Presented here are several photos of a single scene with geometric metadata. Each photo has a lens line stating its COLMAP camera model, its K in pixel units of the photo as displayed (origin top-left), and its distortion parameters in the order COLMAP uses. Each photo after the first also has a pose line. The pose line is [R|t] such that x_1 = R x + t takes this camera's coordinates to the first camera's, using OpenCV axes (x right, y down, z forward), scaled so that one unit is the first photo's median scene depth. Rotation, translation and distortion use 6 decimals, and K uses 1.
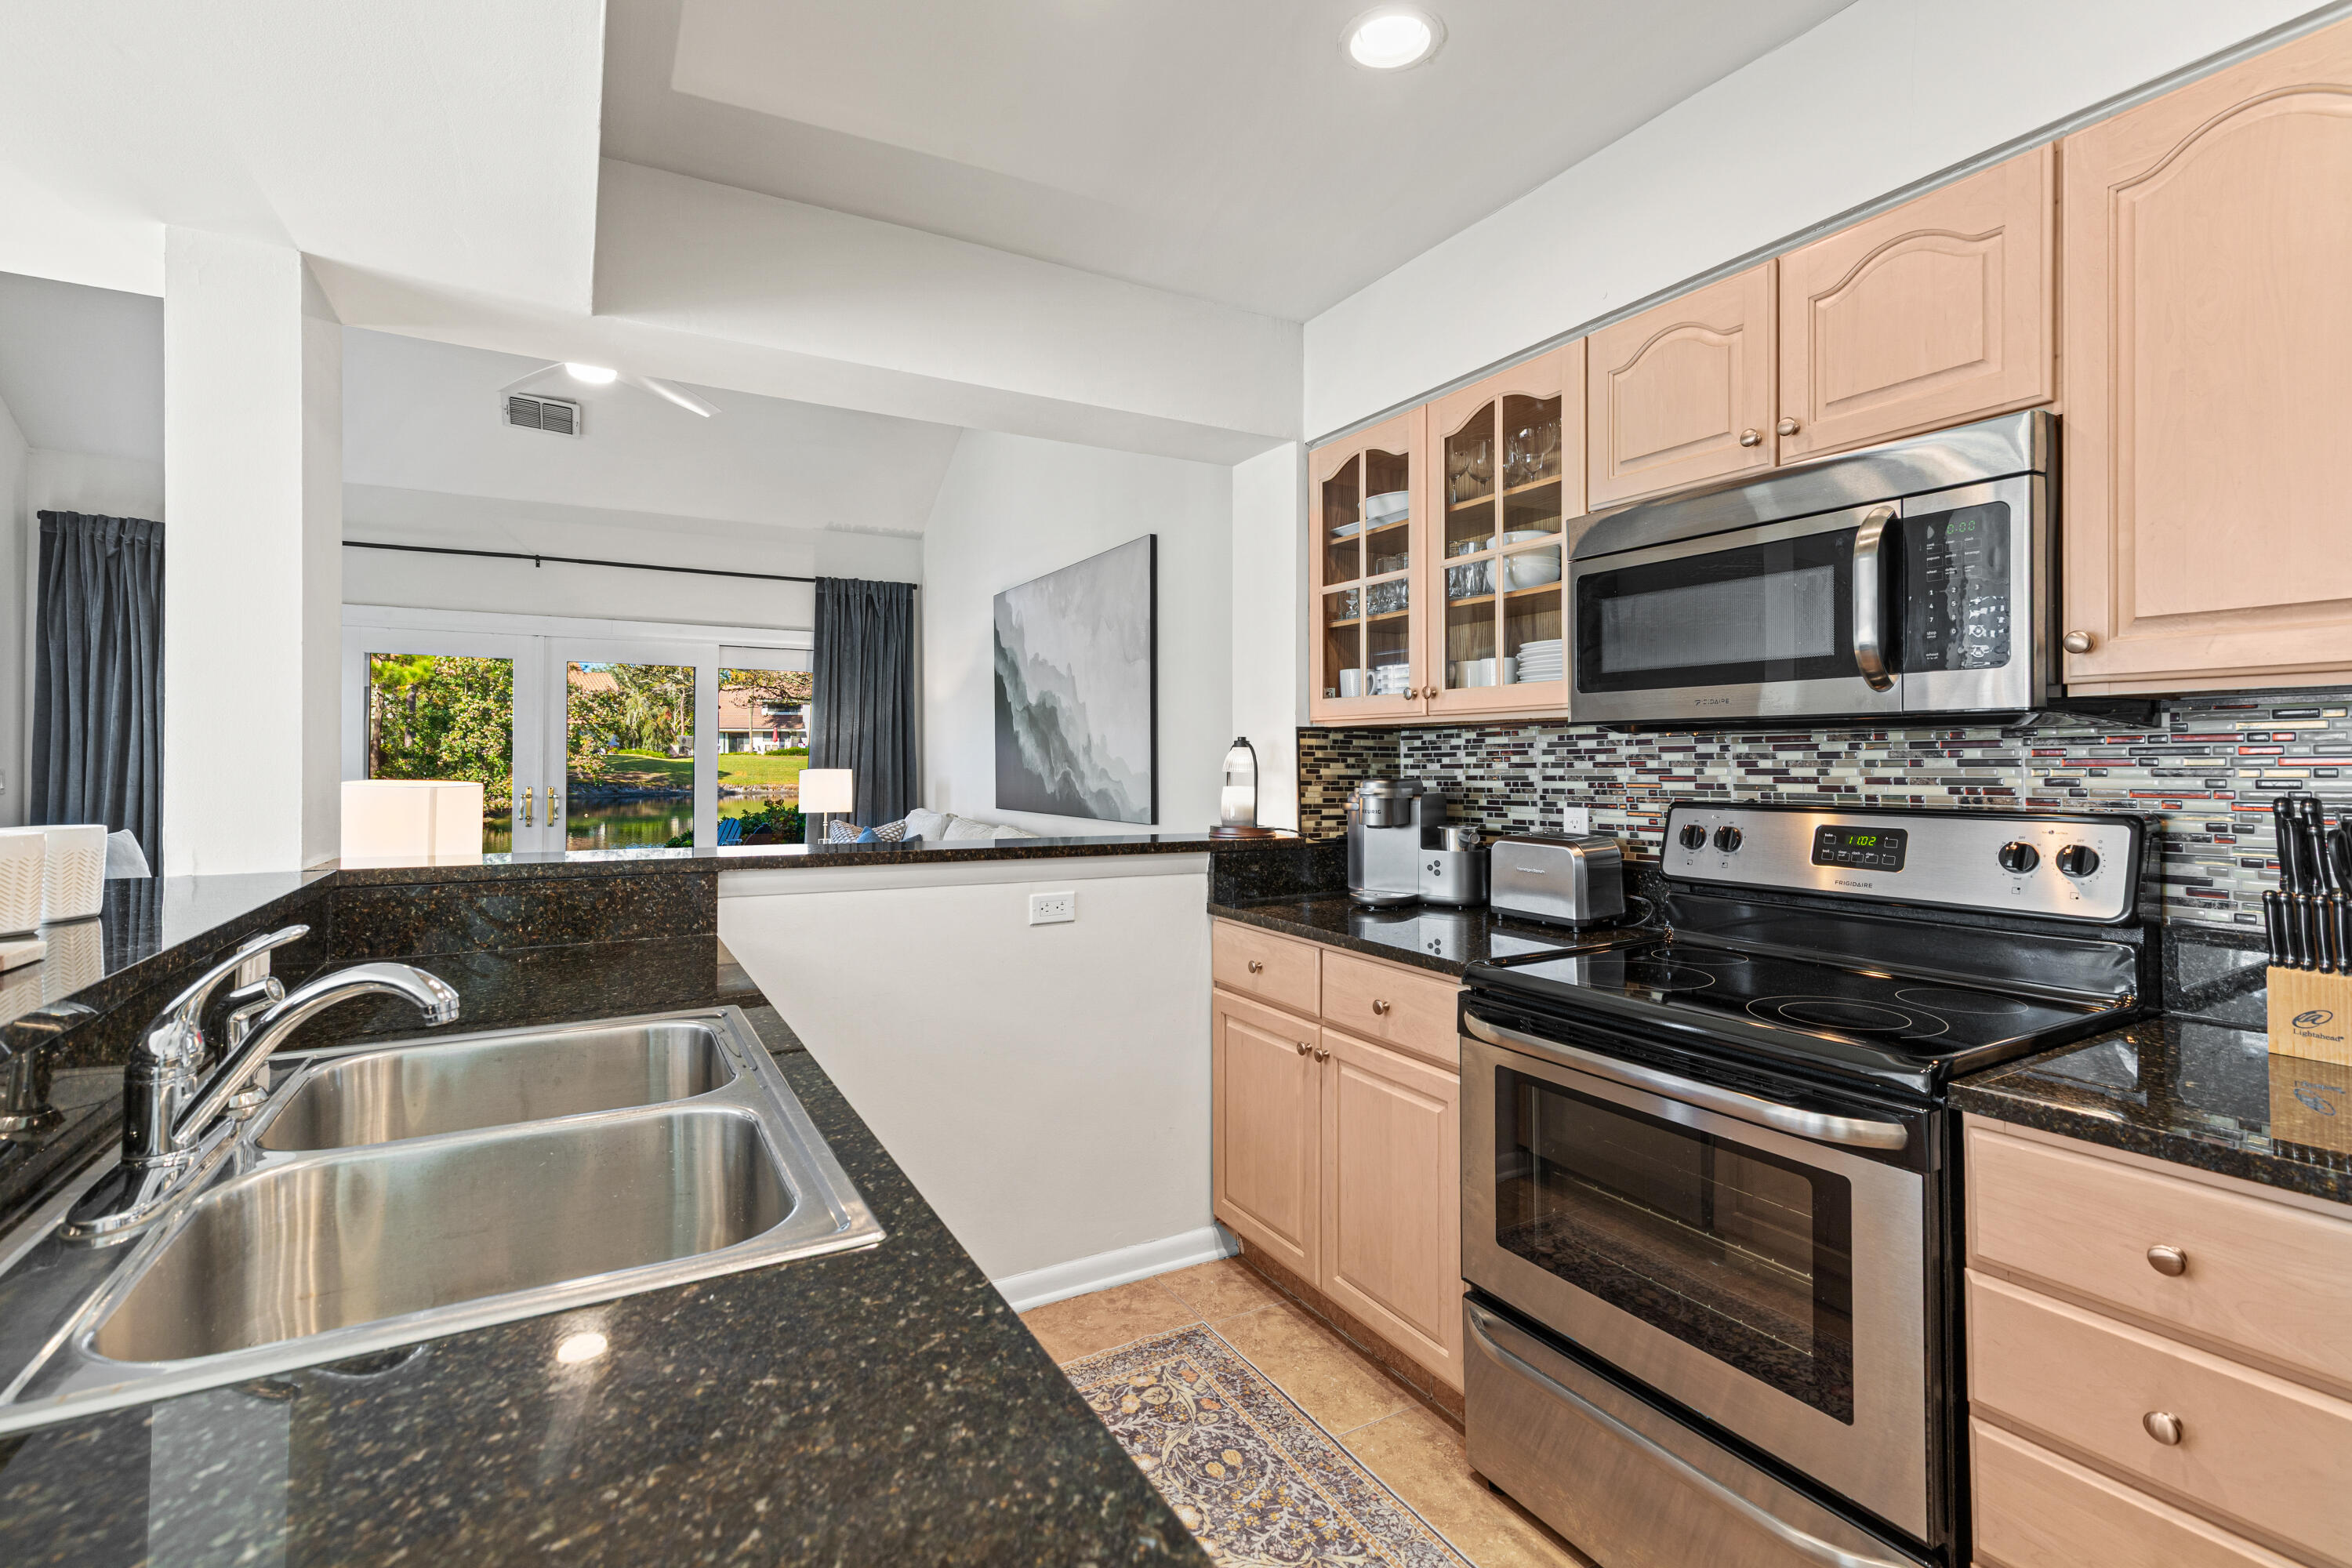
lens RADIAL K [[1076.7, 0, 1178.5], [0, 1076.7, 754.7], [0, 0, 1]] dist [0.011238, -0.000423]
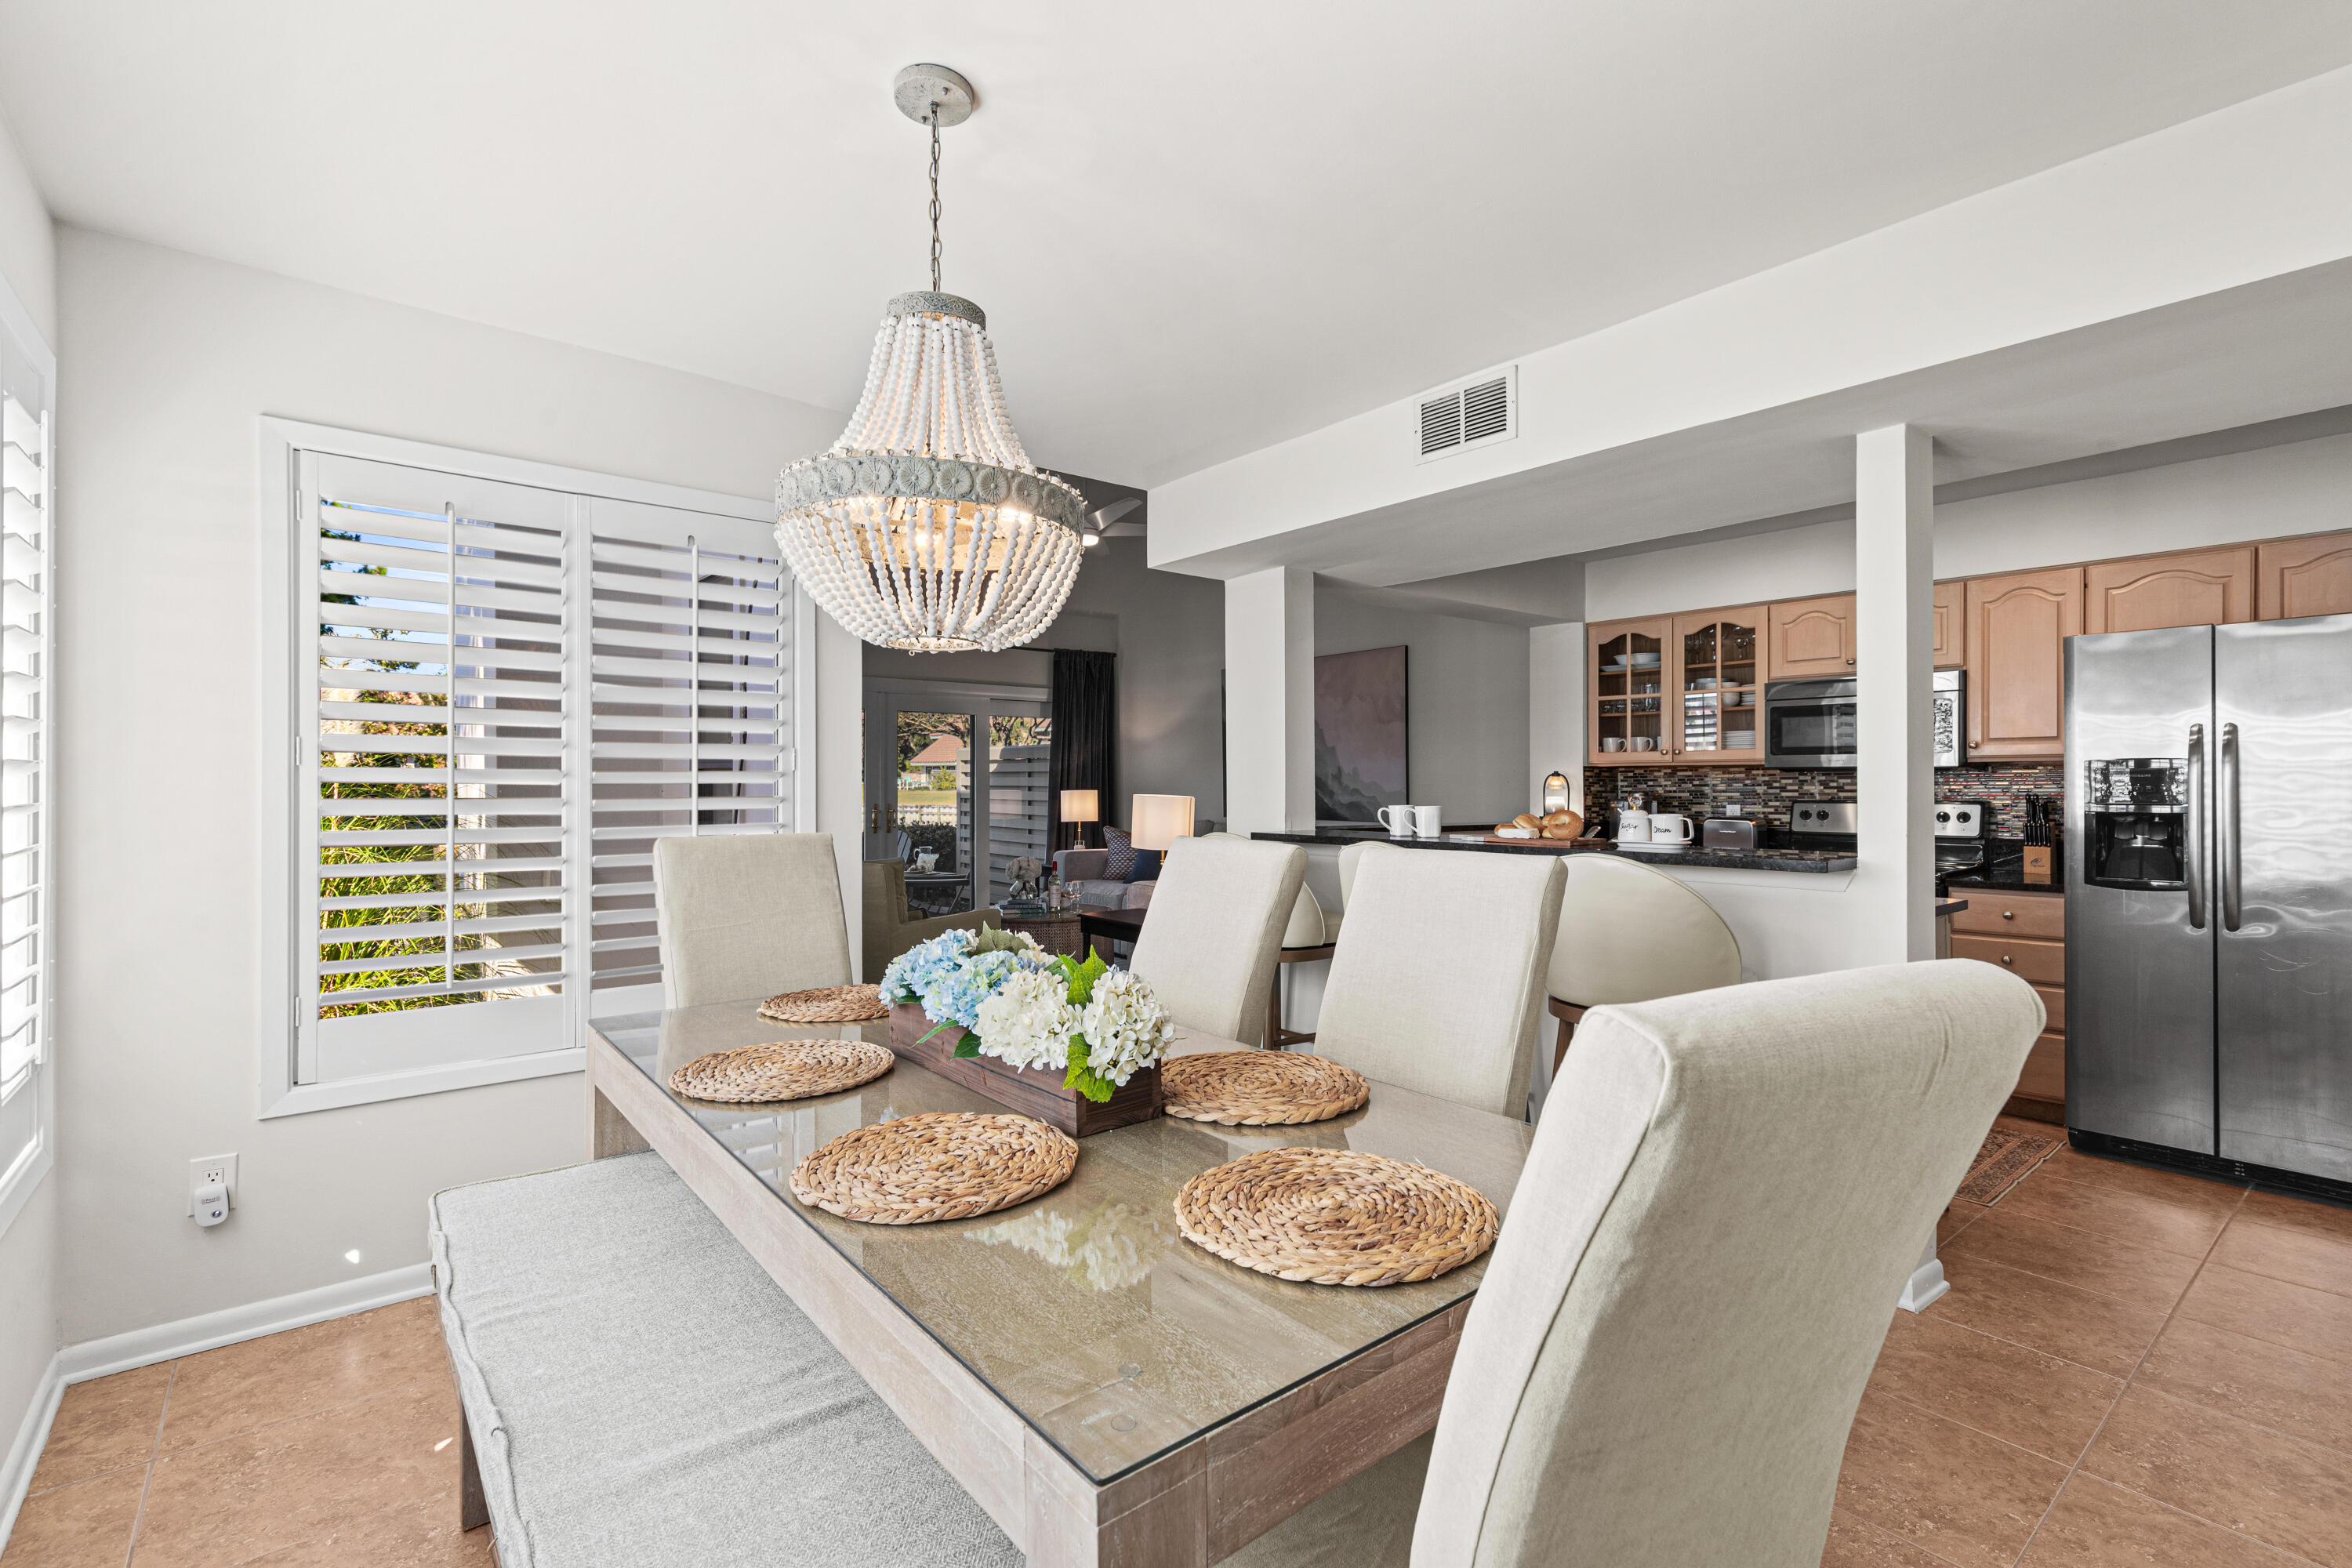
lens RADIAL K [[1064.1, 0, 1185.4], [0, 1064.1, 774.9], [0, 0, 1]] dist [0.008990, -0.000769]
pose [[0.984297, -0.000492, 0.176519, -0.532784], [0.000983, 0.999996, -0.002698, -0.002917], [-0.176517, 0.002829, 0.984293, -0.446667]]
